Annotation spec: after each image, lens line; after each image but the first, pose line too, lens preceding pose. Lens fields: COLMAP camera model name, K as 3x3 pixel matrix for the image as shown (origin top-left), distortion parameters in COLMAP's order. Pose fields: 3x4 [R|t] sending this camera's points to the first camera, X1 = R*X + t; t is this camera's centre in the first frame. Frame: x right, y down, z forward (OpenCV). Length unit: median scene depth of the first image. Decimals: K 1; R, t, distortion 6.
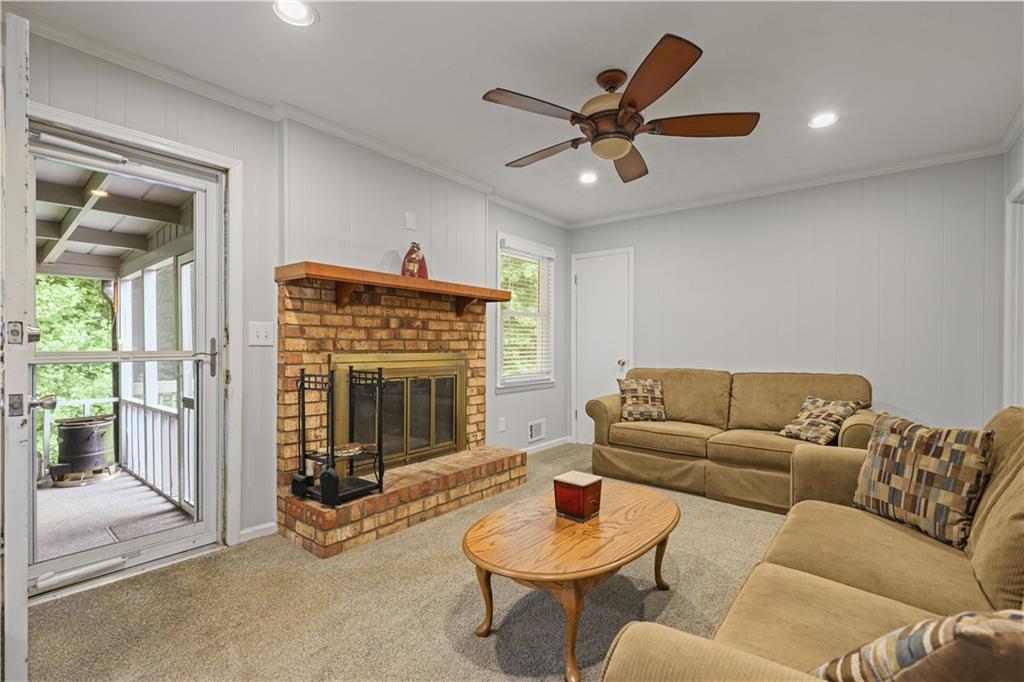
lens RADIAL K [[457.8, 0, 513.8], [0, 457.8, 345.7], [0, 0, 1]] dist [0.000011, -0.000490]
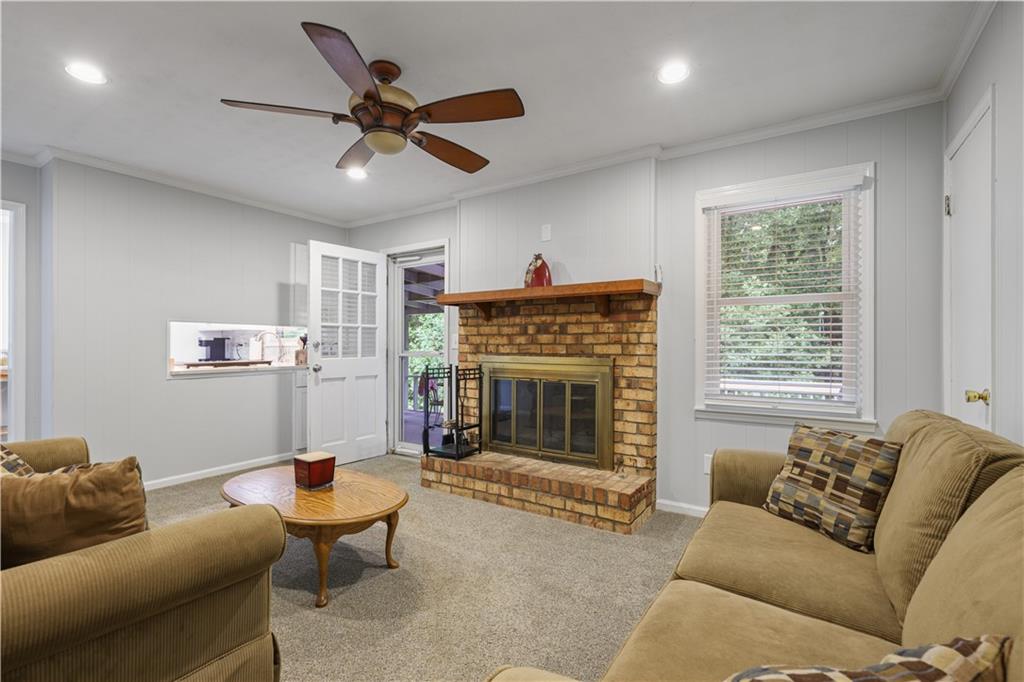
lens RADIAL K [[457.8, 0, 513.7], [0, 457.8, 344.5], [0, 0, 1]] dist [0.000011, -0.000490]
pose [[0.100456, -0.008824, -0.994902, 0.837674], [-0.006922, 0.999930, -0.009568, -0.001221], [0.994917, 0.007848, 0.100388, 0.827271]]
